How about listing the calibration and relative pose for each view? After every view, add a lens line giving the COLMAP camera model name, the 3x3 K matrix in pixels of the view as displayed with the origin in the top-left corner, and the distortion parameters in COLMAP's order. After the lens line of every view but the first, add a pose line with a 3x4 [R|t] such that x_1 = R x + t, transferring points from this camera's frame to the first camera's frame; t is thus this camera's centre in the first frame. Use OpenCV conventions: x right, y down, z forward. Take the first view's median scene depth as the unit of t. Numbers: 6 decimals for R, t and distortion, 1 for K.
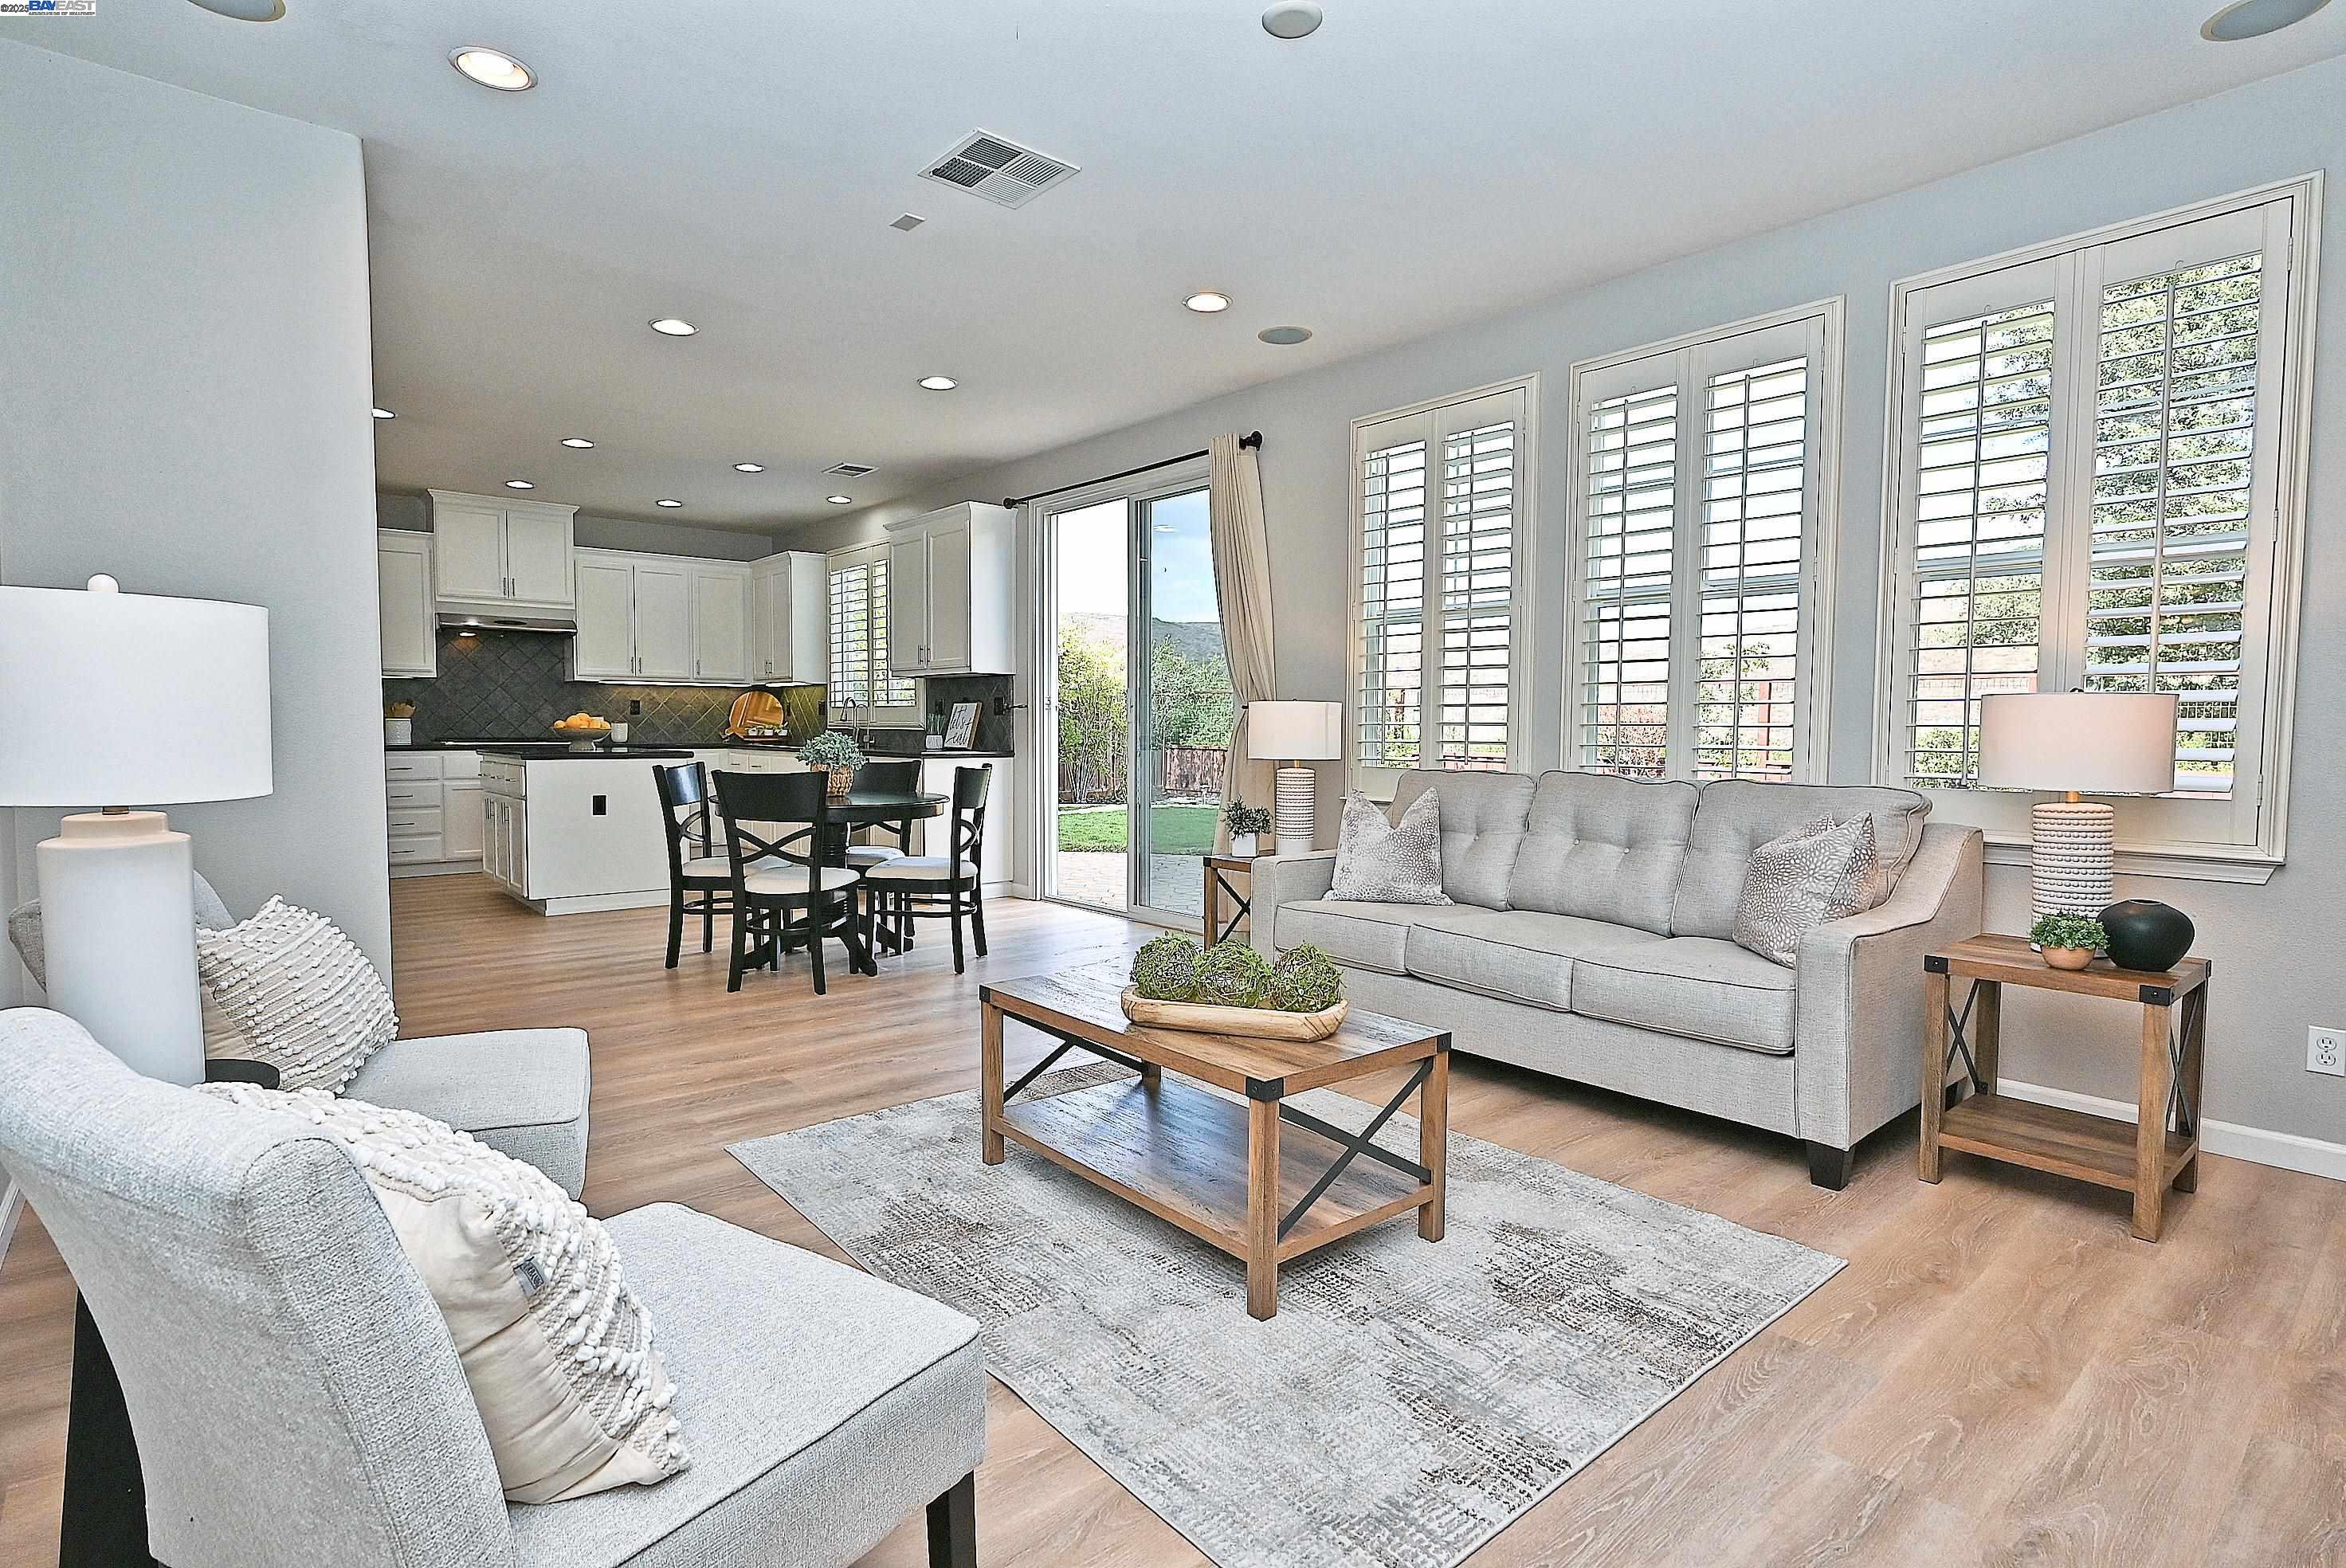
lens RADIAL K [[1162.7, 0, 1168.2], [0, 1162.7, 780.2], [0, 0, 1]] dist [-0.005224, 0.003130]
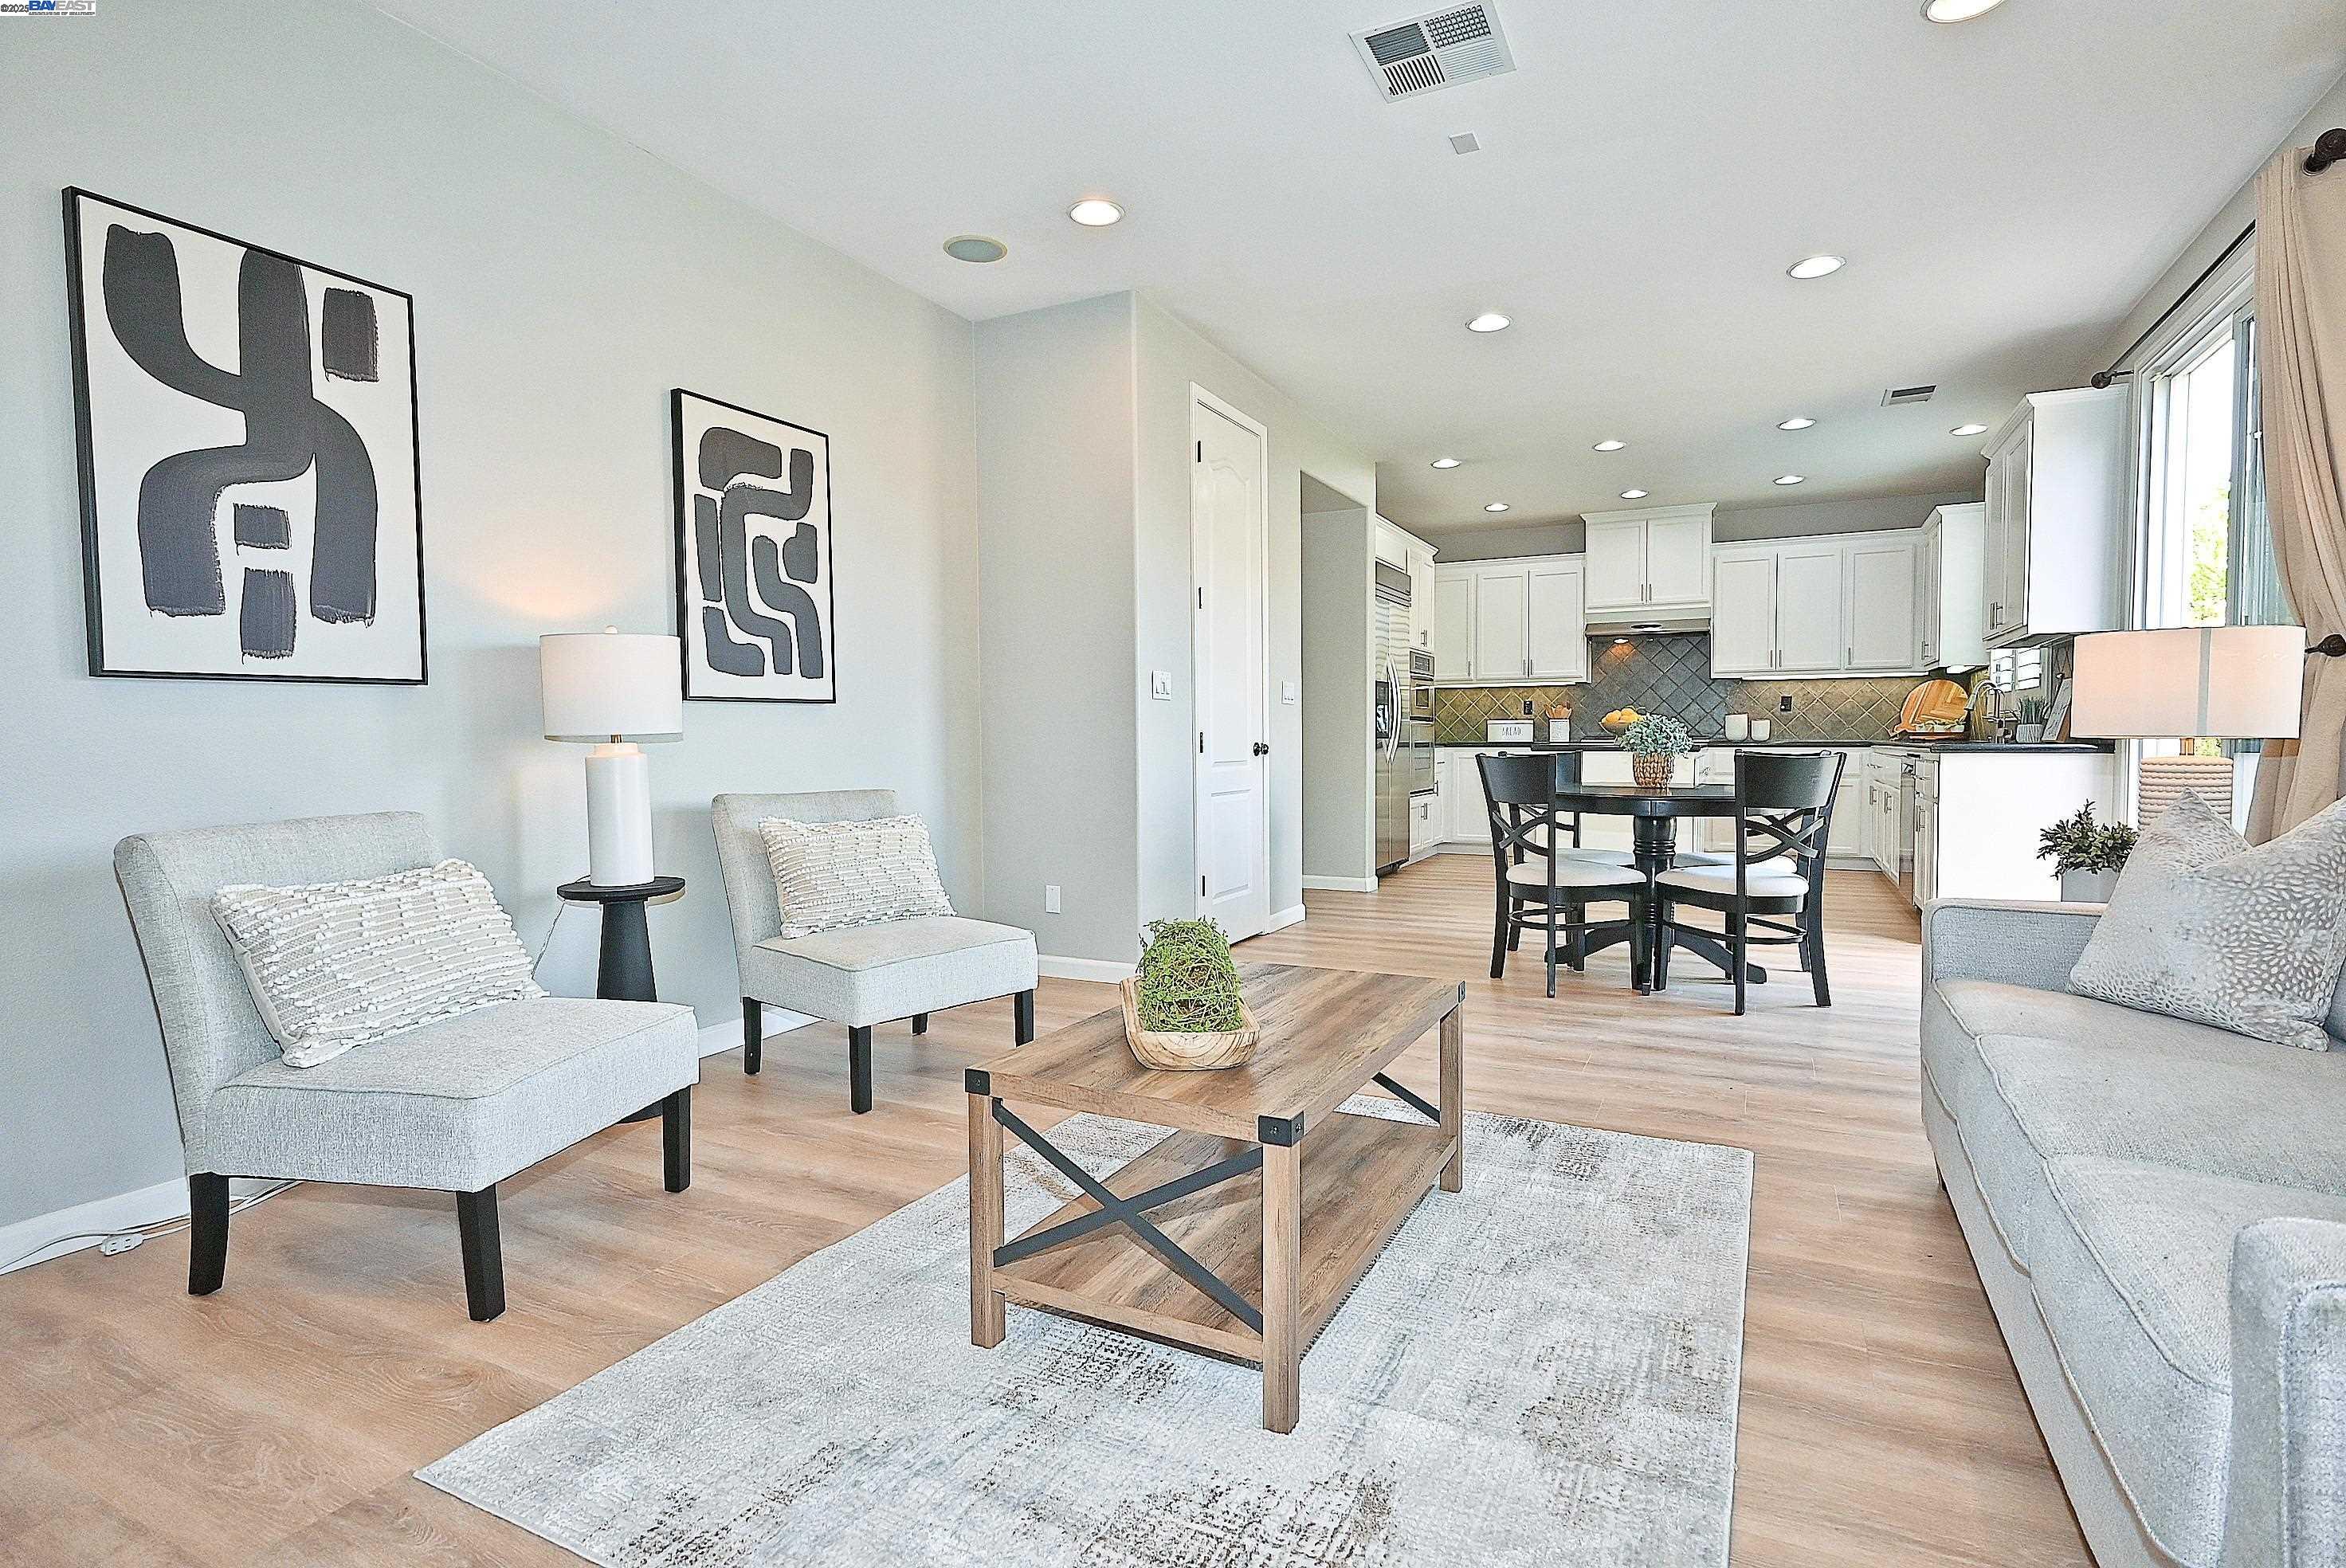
lens RADIAL K [[1162.7, 0, 1175.3], [0, 1162.7, 789.9], [0, 0, 1]] dist [-0.005224, 0.003130]
pose [[0.393369, 0.031717, -0.918833, 0.260846], [-0.034944, 0.999198, 0.019531, 0.007159], [0.918716, 0.024424, 0.394162, 0.218254]]
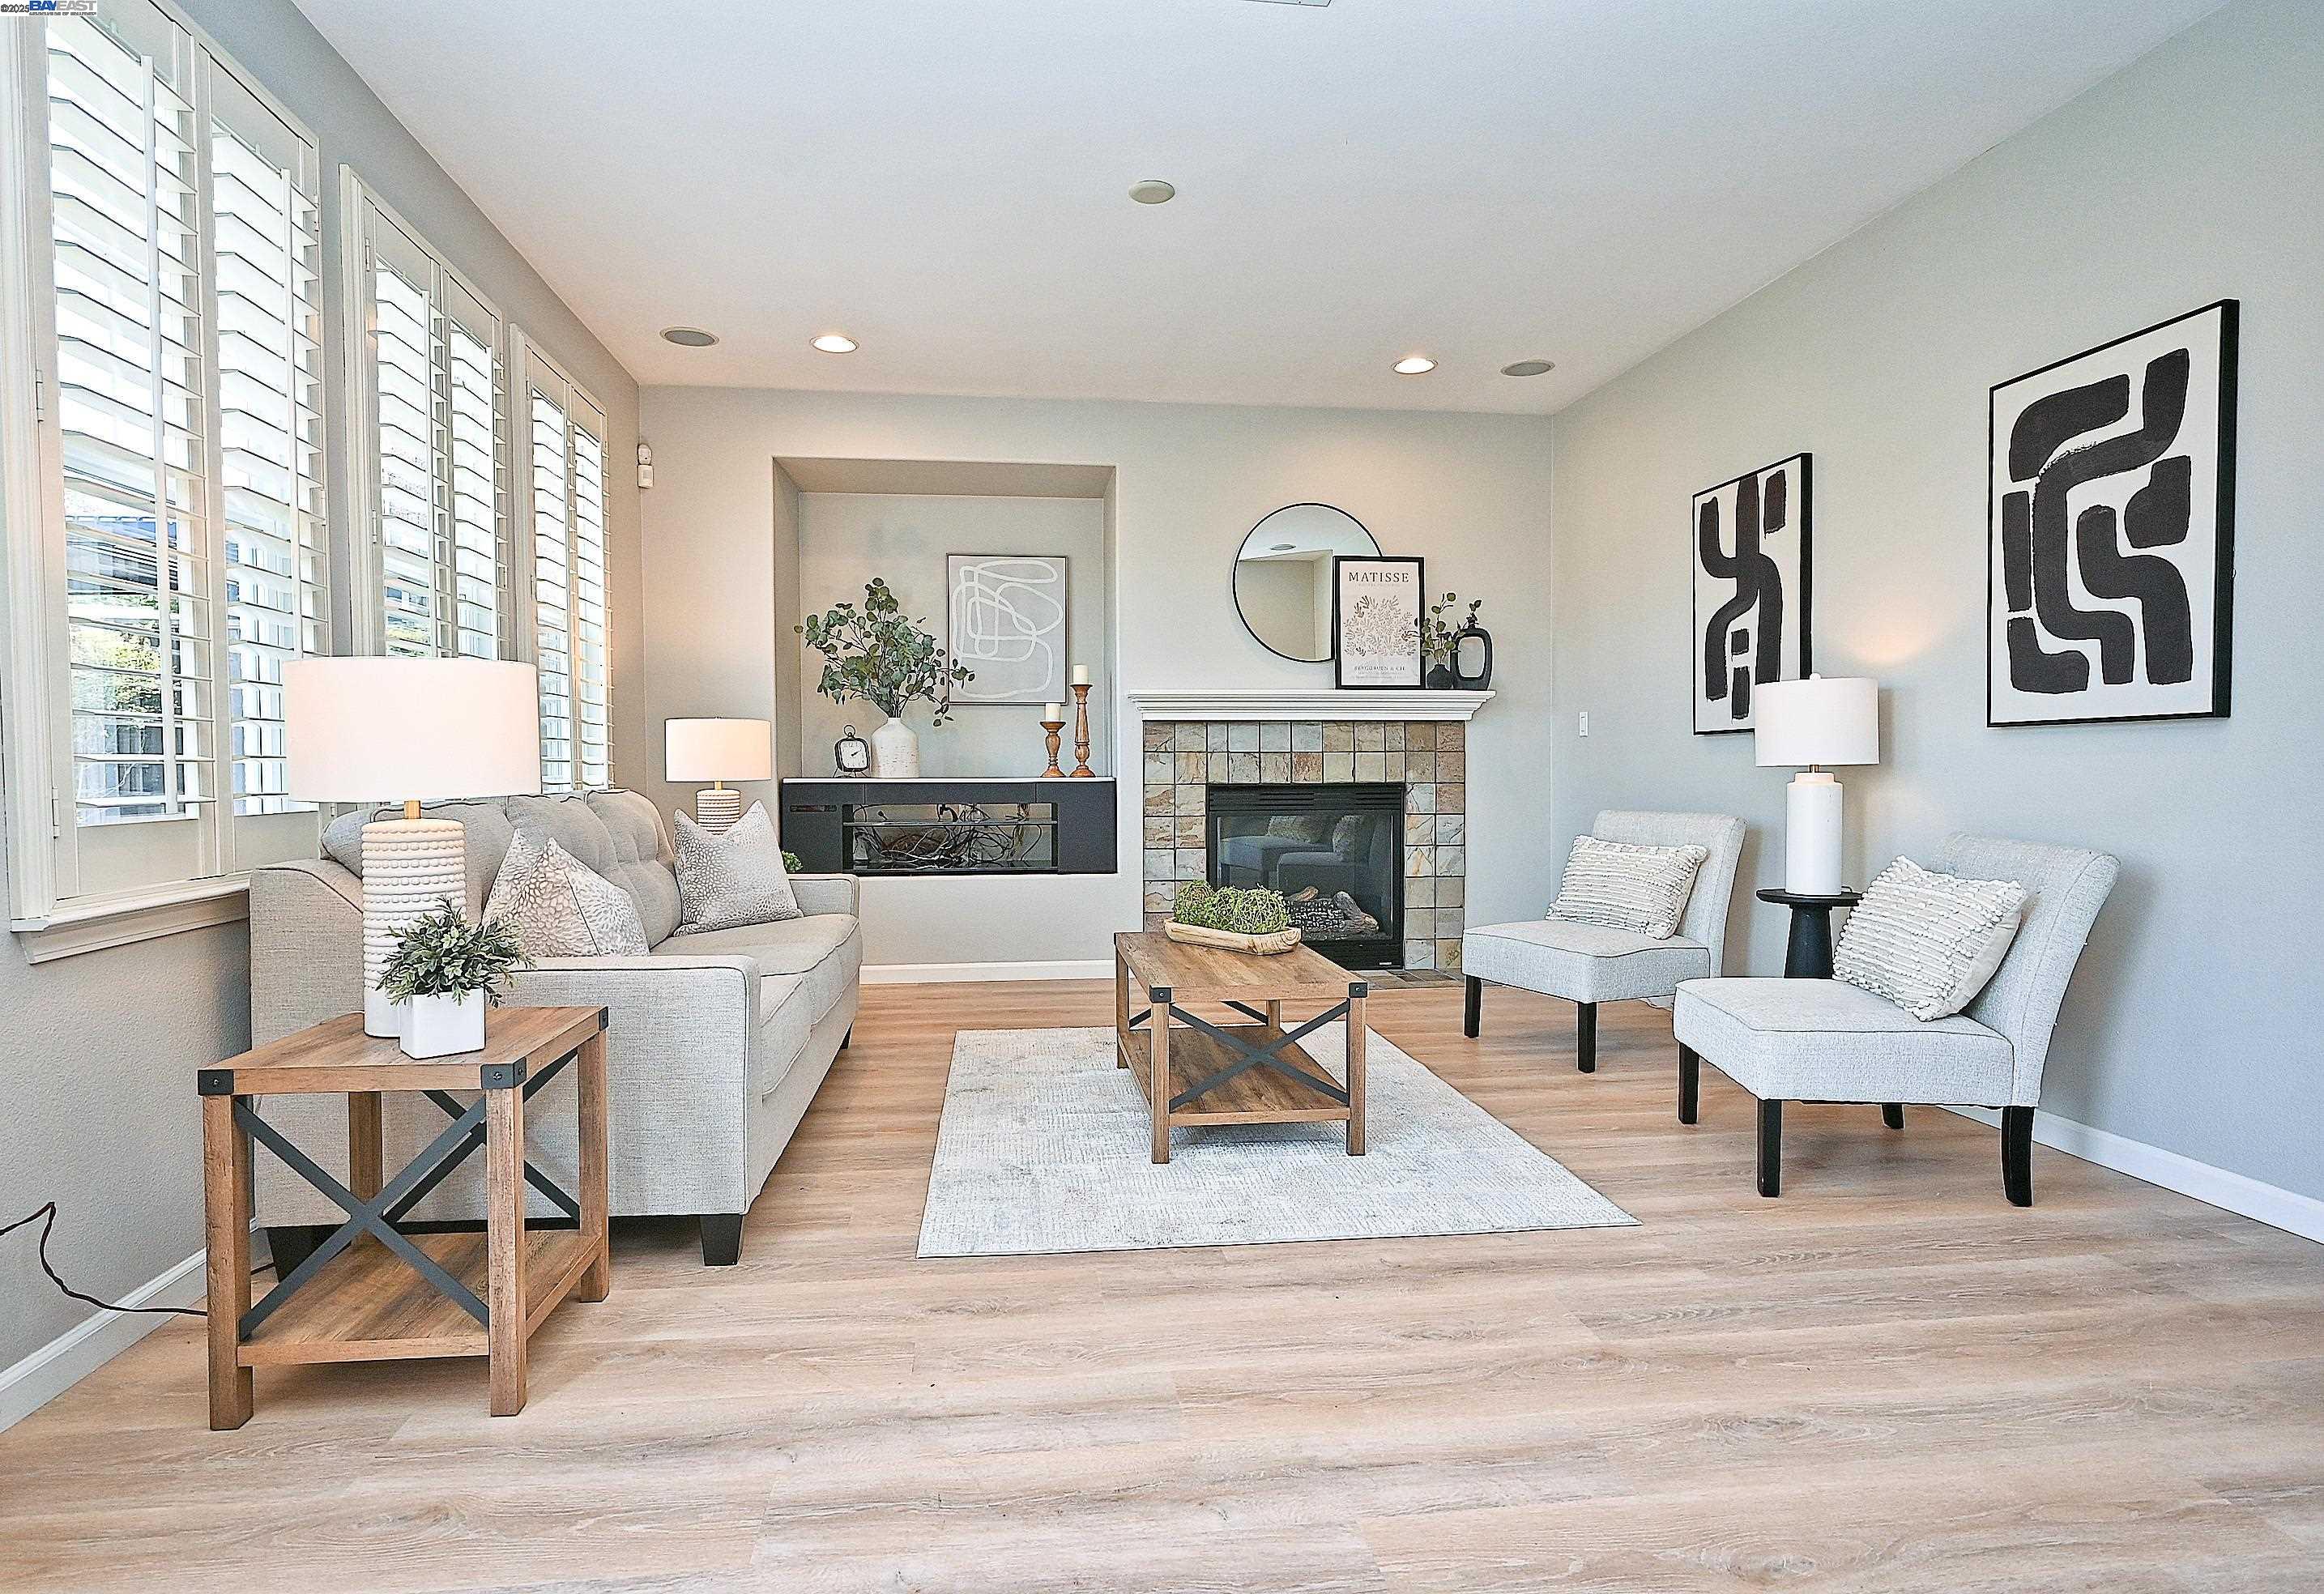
lens RADIAL K [[1213.6, 0, 1126.2], [0, 1213.6, 793.8], [0, 0, 1]] dist [0.001305, 0.000329]
pose [[-0.833630, -0.016323, 0.552082, -0.217785], [0.026720, 0.997201, 0.069830, -0.027407], [-0.551676, 0.072964, -0.830861, 0.754593]]
